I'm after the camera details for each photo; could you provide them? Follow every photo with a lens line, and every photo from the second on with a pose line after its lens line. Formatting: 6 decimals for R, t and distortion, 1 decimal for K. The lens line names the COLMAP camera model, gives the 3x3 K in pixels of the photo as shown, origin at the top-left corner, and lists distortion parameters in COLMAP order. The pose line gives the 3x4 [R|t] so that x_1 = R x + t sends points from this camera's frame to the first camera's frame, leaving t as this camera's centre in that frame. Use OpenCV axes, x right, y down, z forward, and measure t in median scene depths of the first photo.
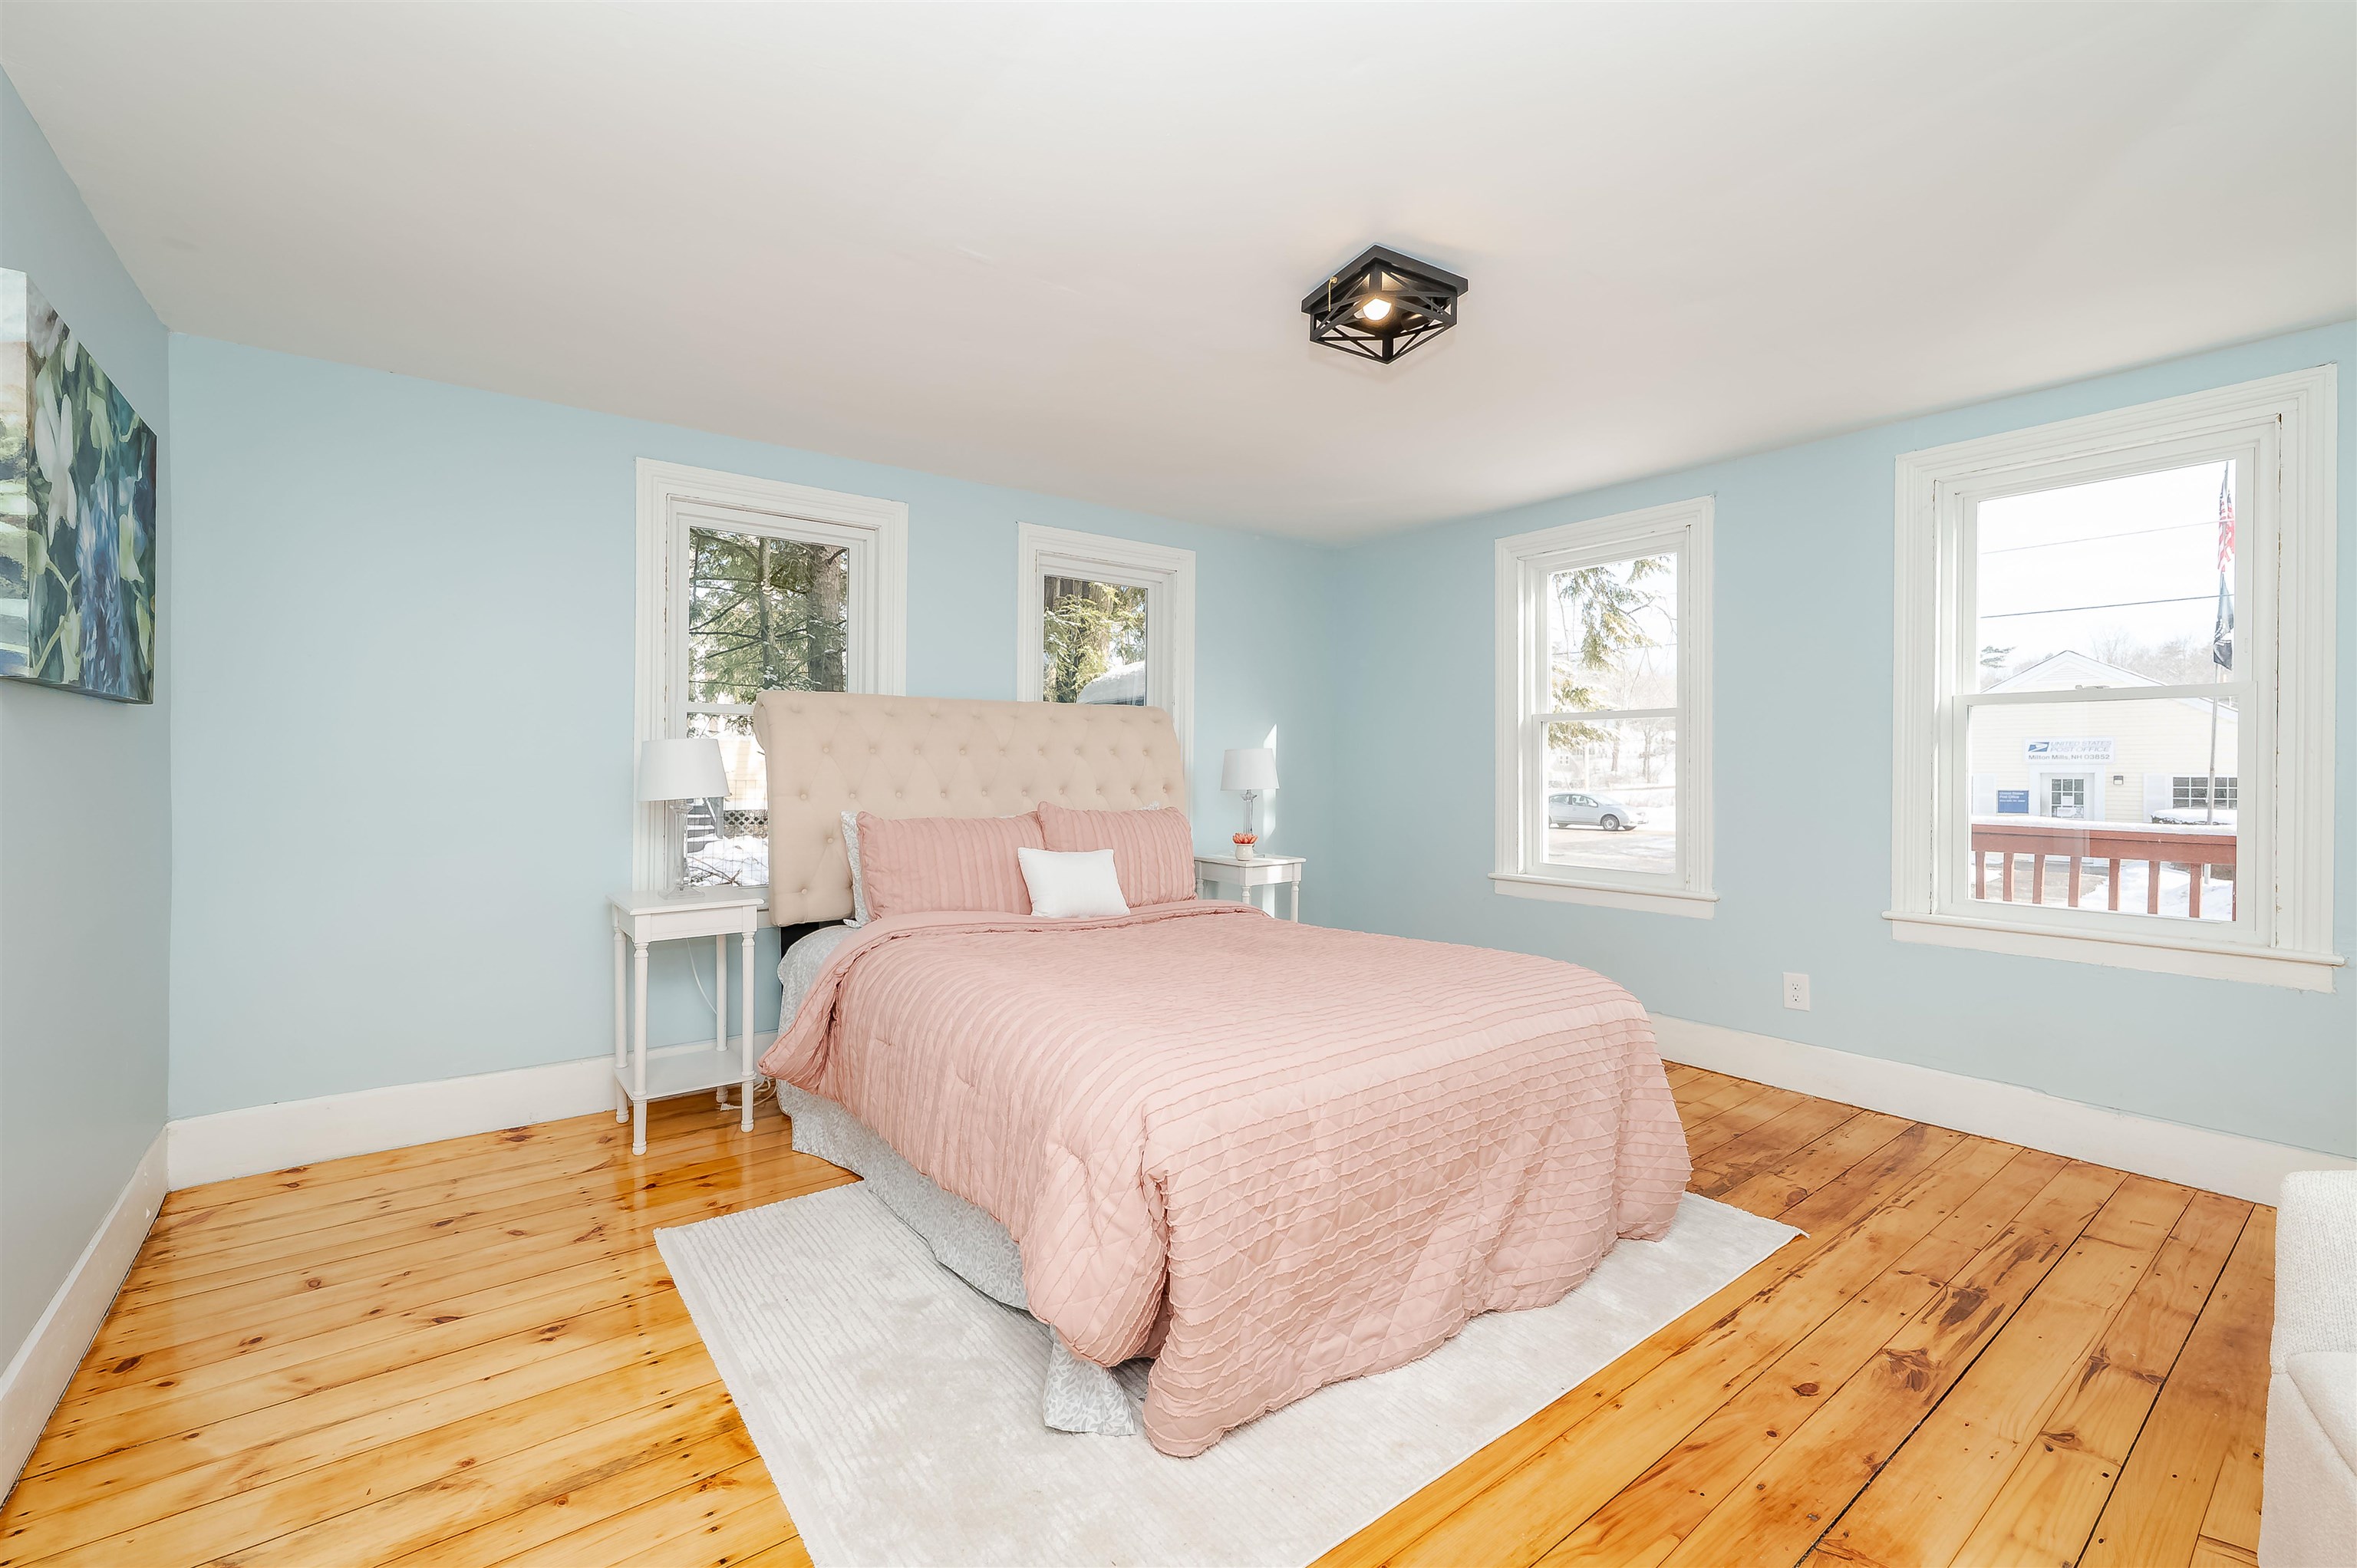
lens RADIAL K [[943.9, 0, 1178.5], [0, 943.9, 784.0], [0, 0, 1]] dist [-0.000390, -0.000055]
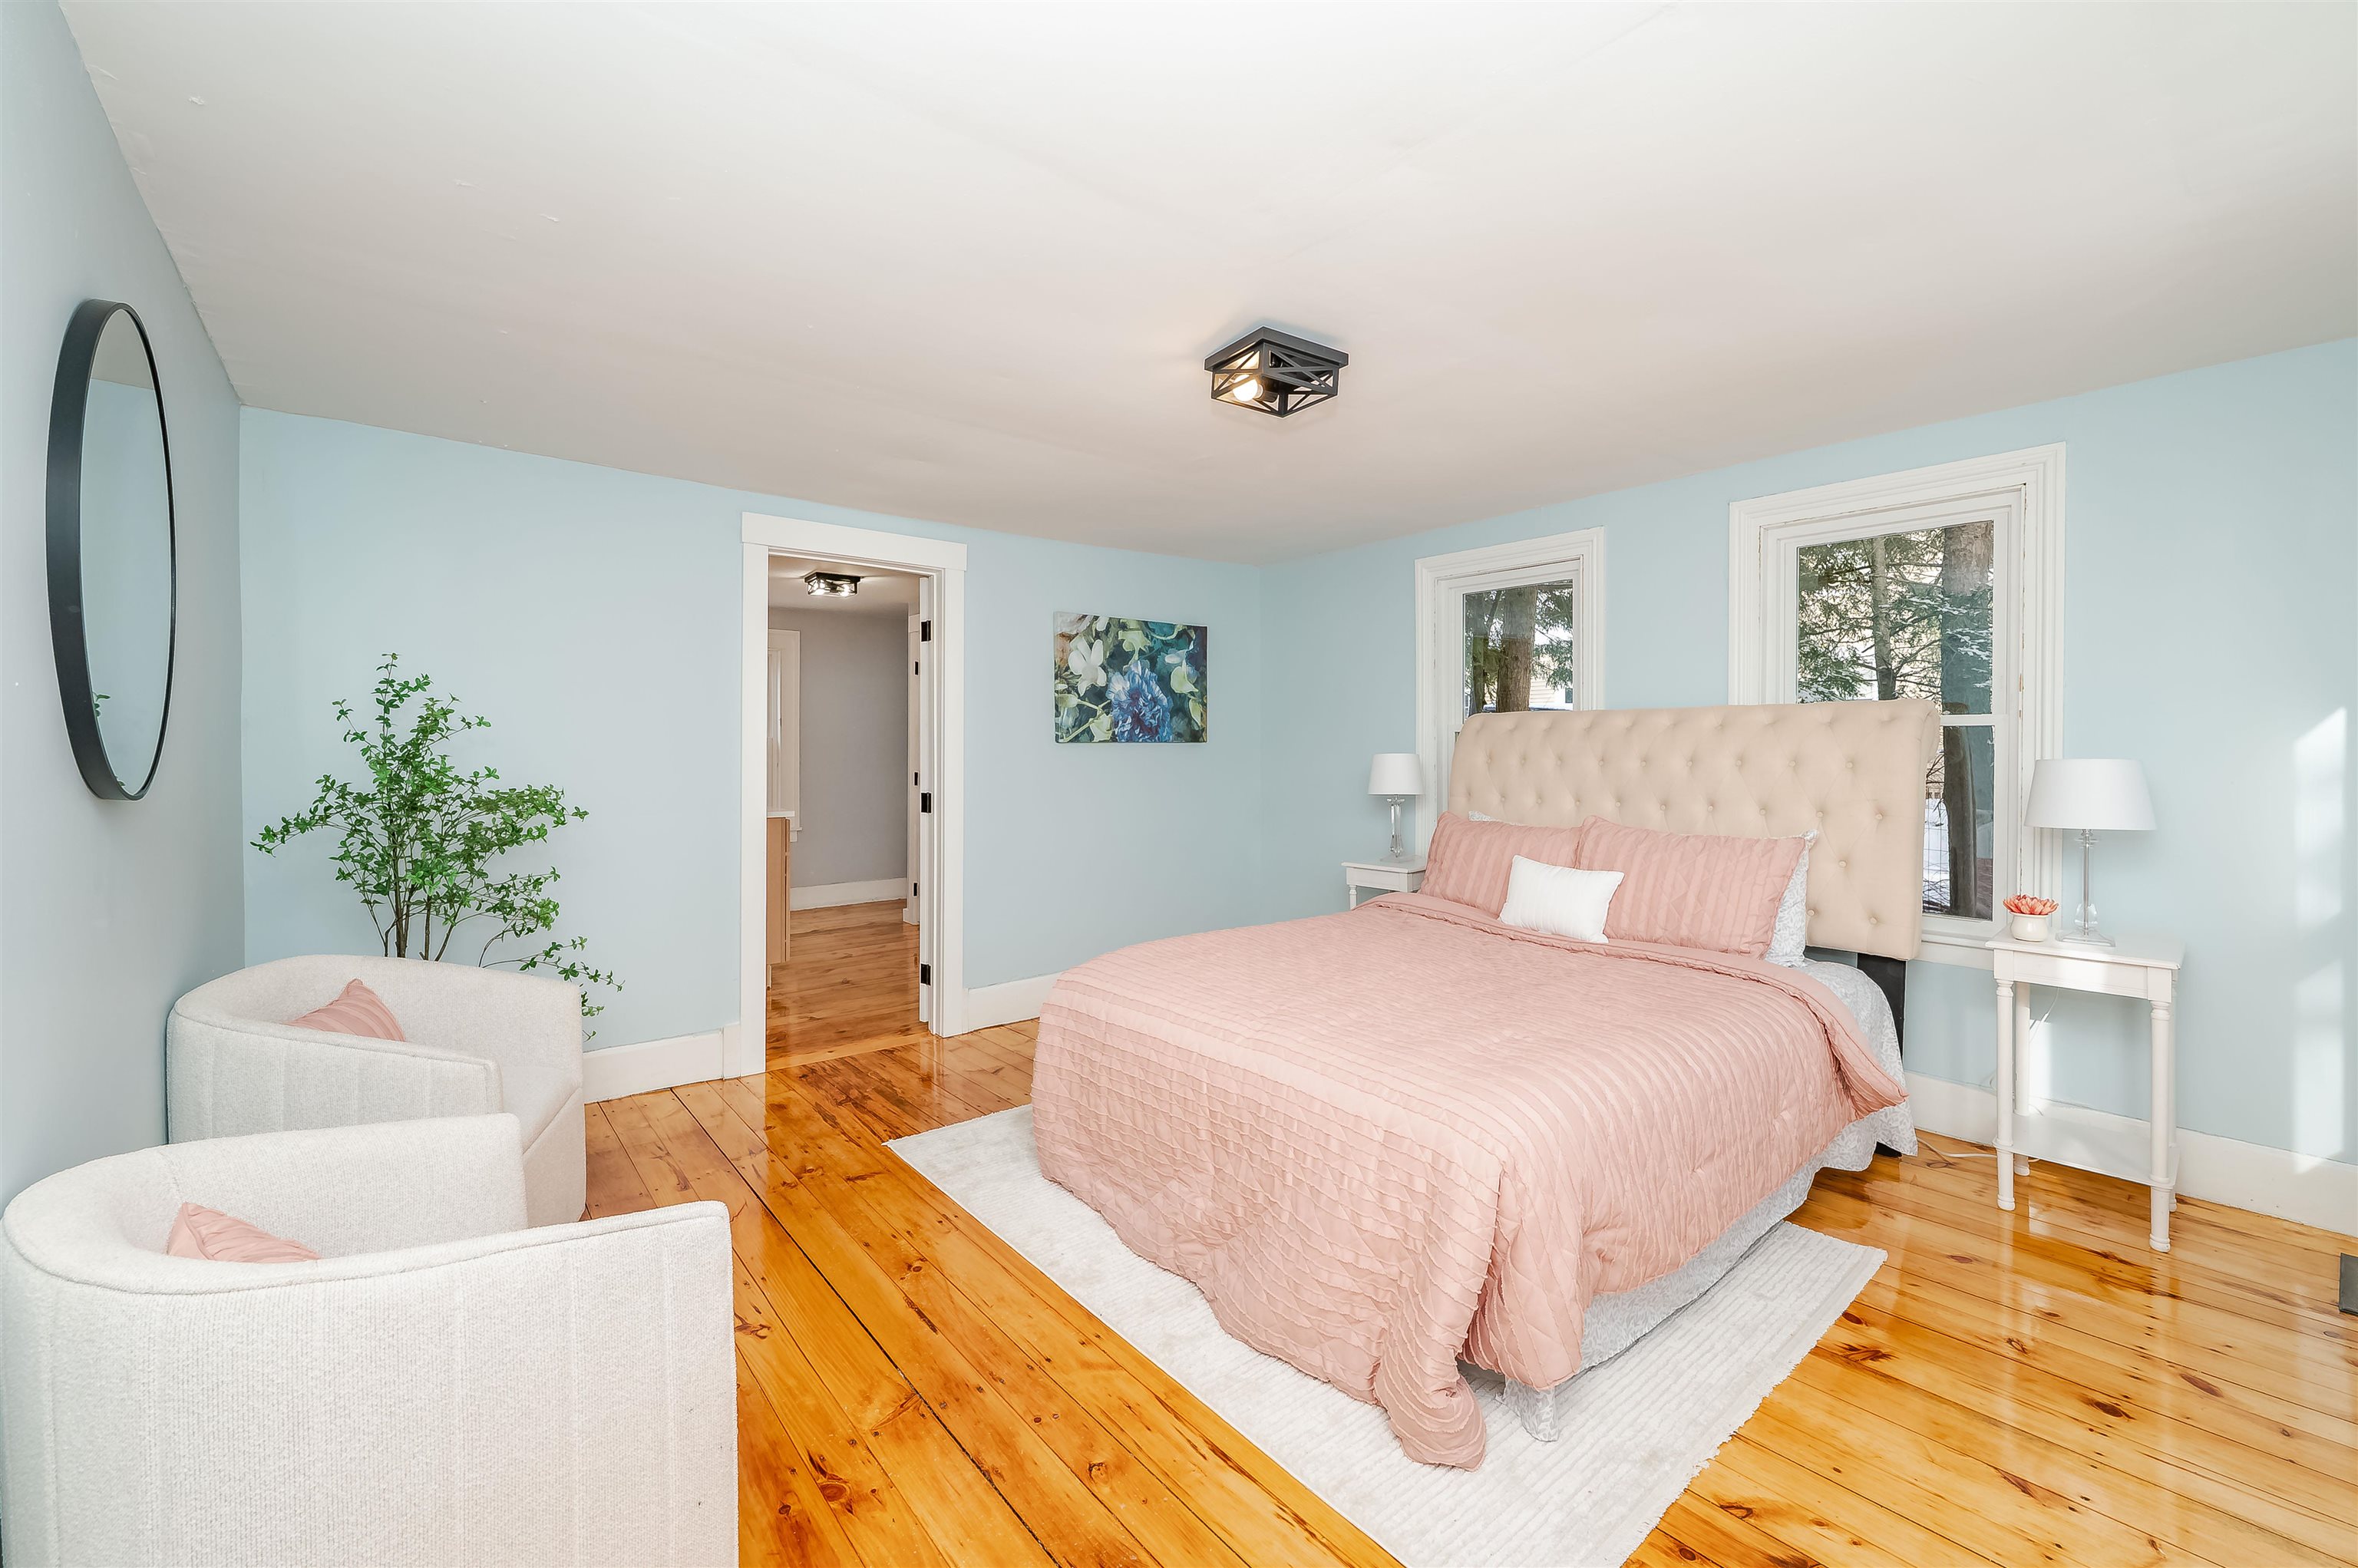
lens RADIAL K [[944.3, 0, 1179.0], [0, 944.3, 784.0], [0, 0, 1]] dist [-0.000390, -0.000055]
pose [[0.068902, 0.033388, -0.997065, 1.290610], [-0.022999, 0.999227, 0.031871, -0.059684], [0.997358, 0.020735, 0.069617, 0.815389]]
